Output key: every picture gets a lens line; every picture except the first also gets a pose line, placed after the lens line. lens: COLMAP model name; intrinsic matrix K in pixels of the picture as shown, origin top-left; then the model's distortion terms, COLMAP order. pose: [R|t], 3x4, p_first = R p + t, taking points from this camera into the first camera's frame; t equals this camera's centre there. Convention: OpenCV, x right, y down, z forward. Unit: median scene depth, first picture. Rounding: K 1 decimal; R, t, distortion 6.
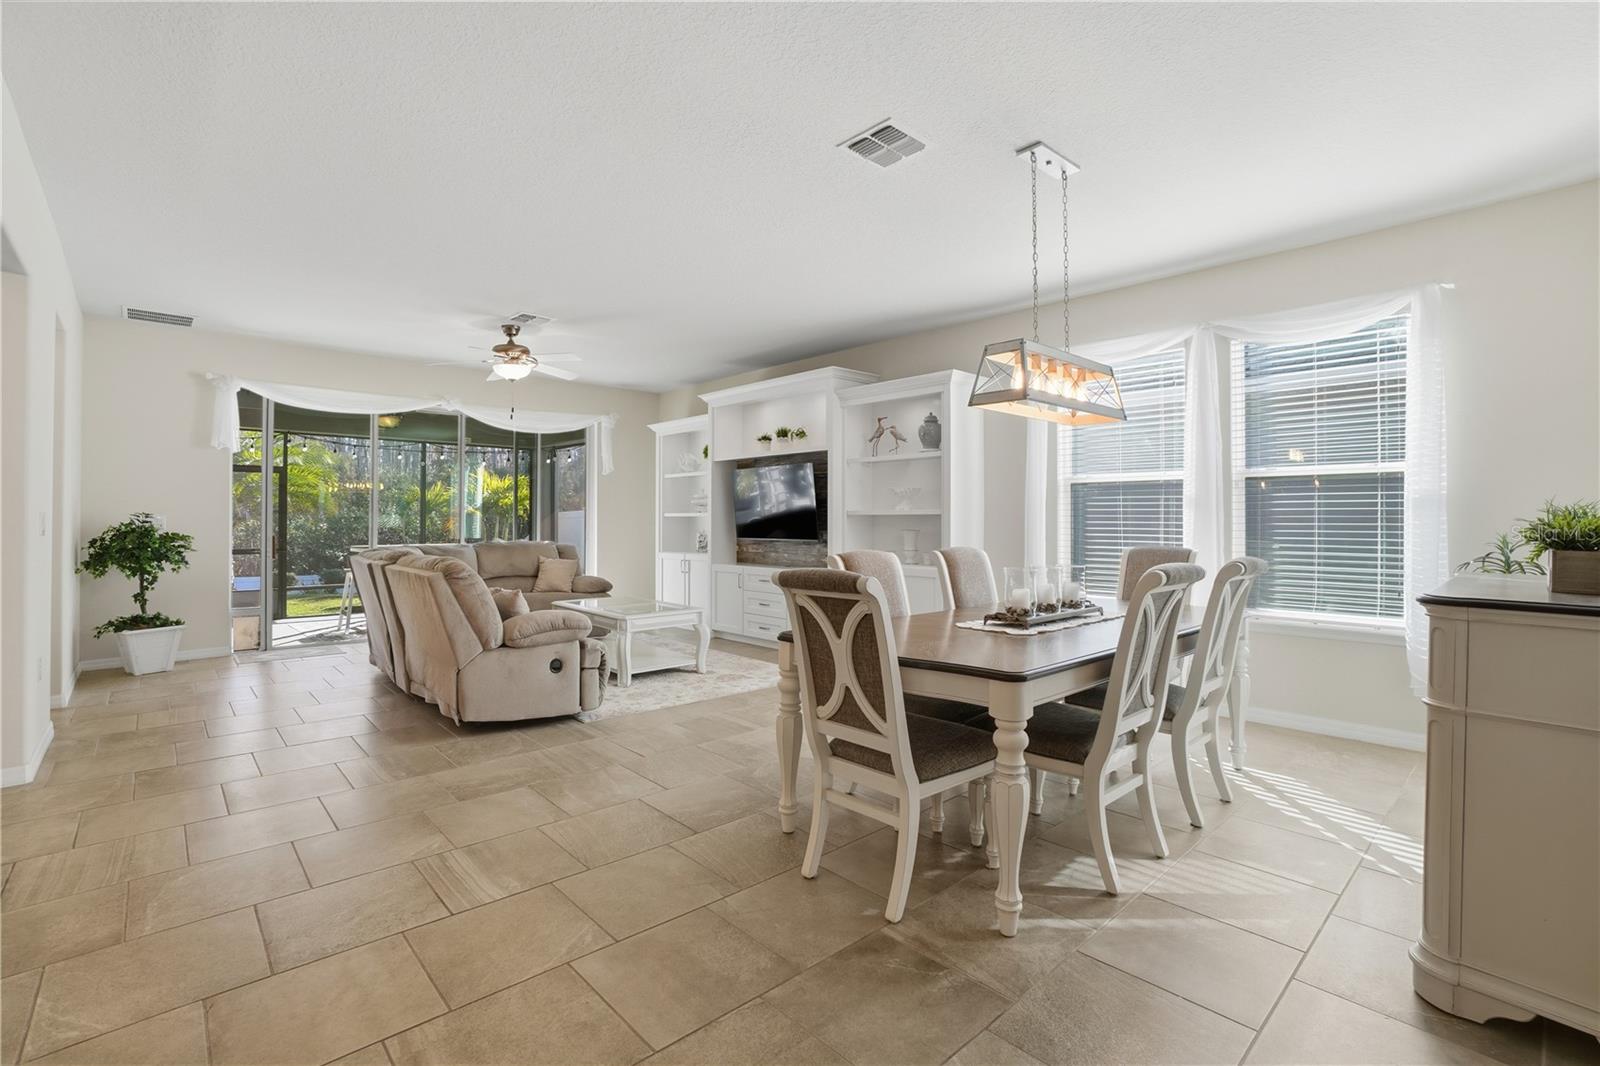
lens RADIAL K [[727.3, 0, 801.2], [0, 727.3, 519.4], [0, 0, 1]] dist [-0.043044, 0.010037]
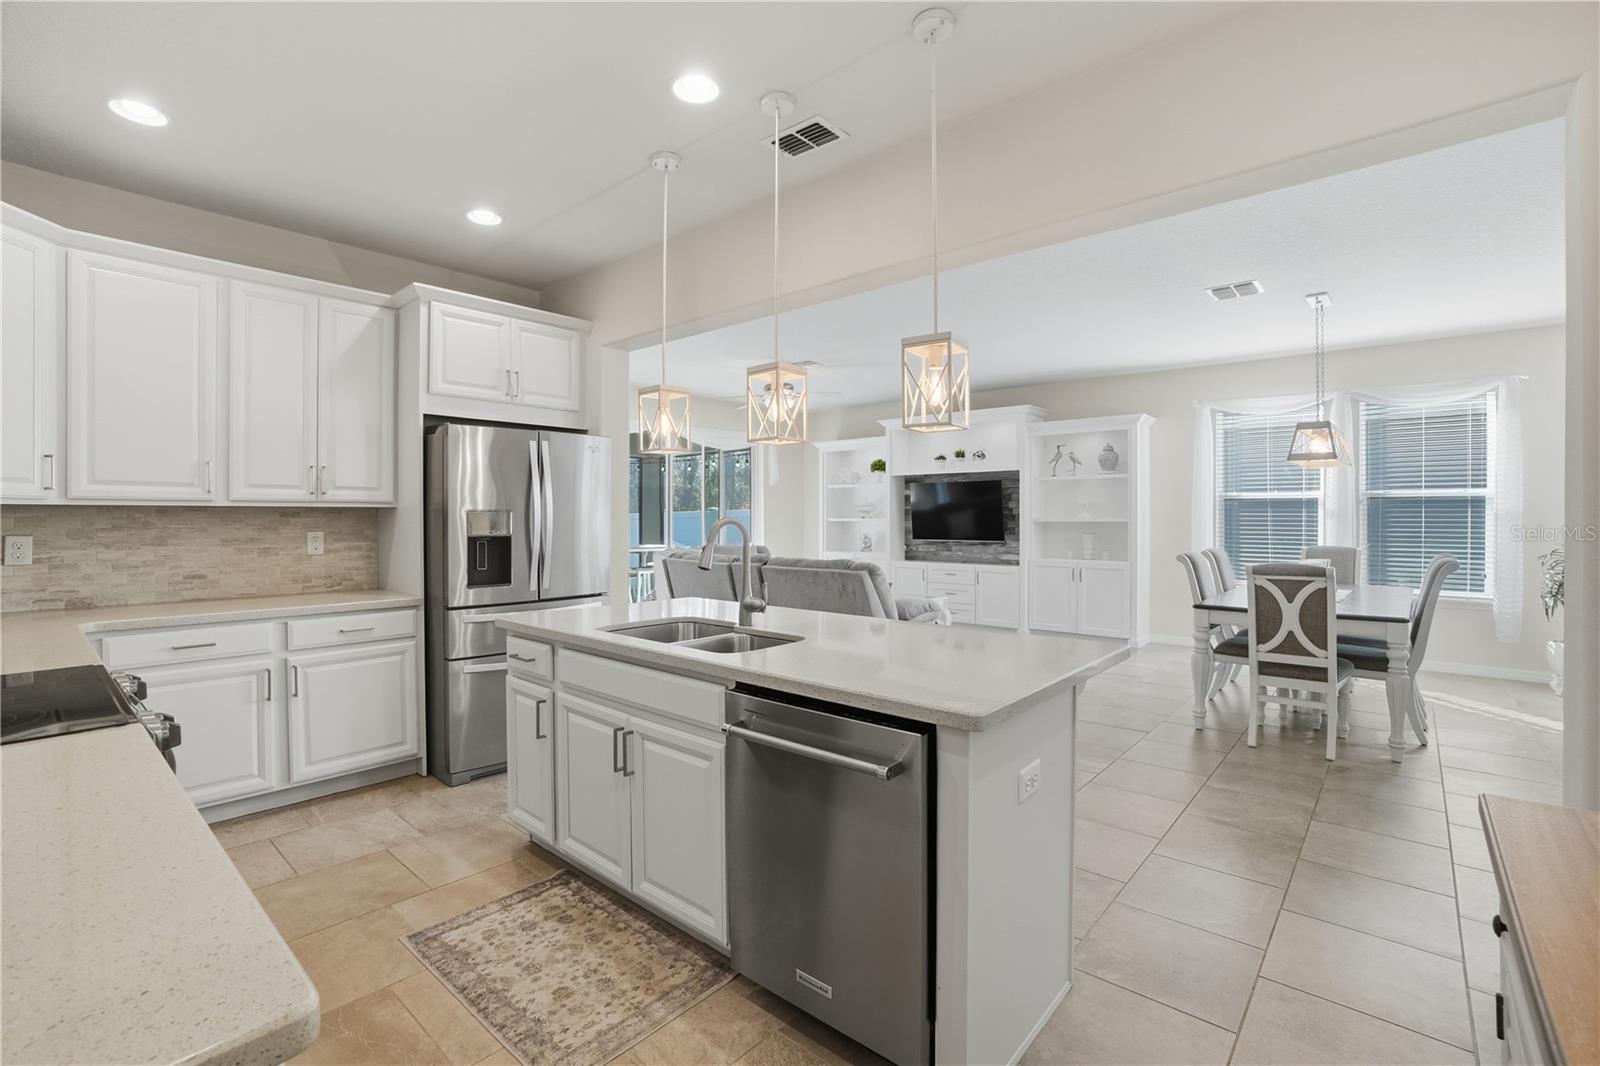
lens RADIAL K [[727.3, 0, 795.5], [0, 727.3, 513.4], [0, 0, 1]] dist [-0.043044, 0.010037]
pose [[0.995436, -0.001465, 0.095423, -0.516954], [0.001645, 0.999997, -0.001808, -0.020418], [-0.095421, 0.001957, 0.995435, -0.238169]]
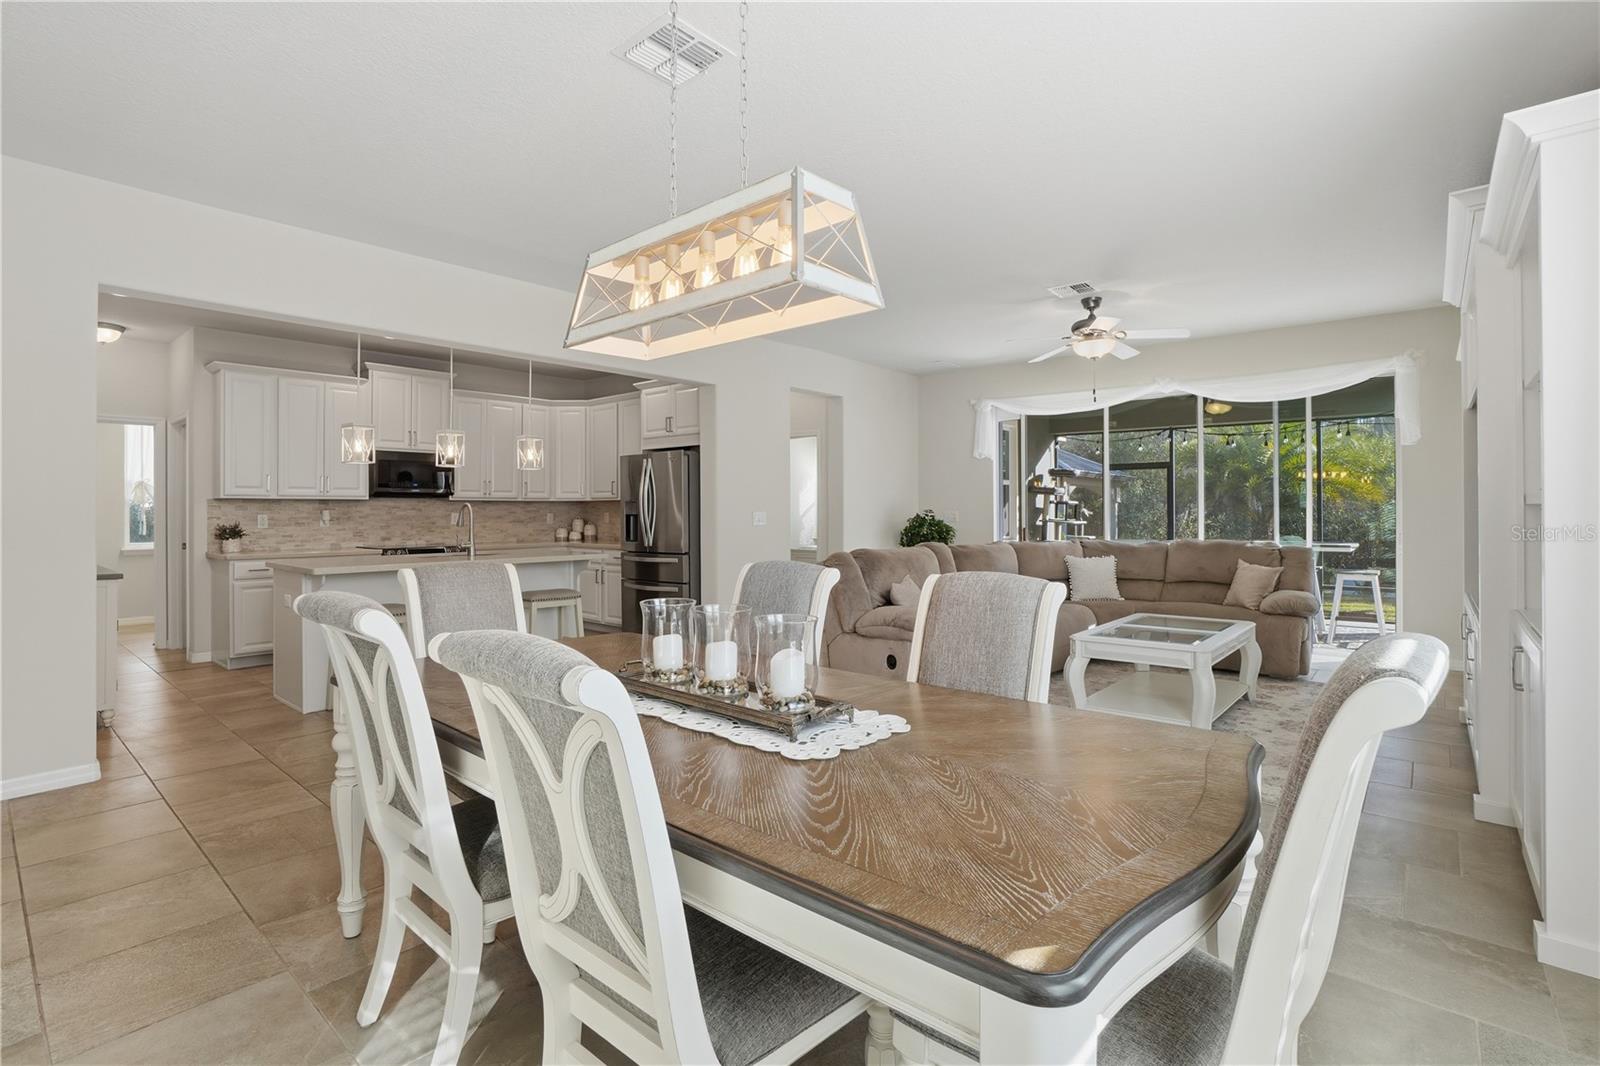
lens RADIAL K [[727.3, 0, 812.4], [0, 727.3, 505.6], [0, 0, 1]] dist [-0.043044, 0.010037]
pose [[0.112041, -0.009110, -0.993662, 0.472334], [0.005216, 0.999950, -0.008580, -0.004409], [0.993690, -0.004222, 0.112082, 0.581864]]
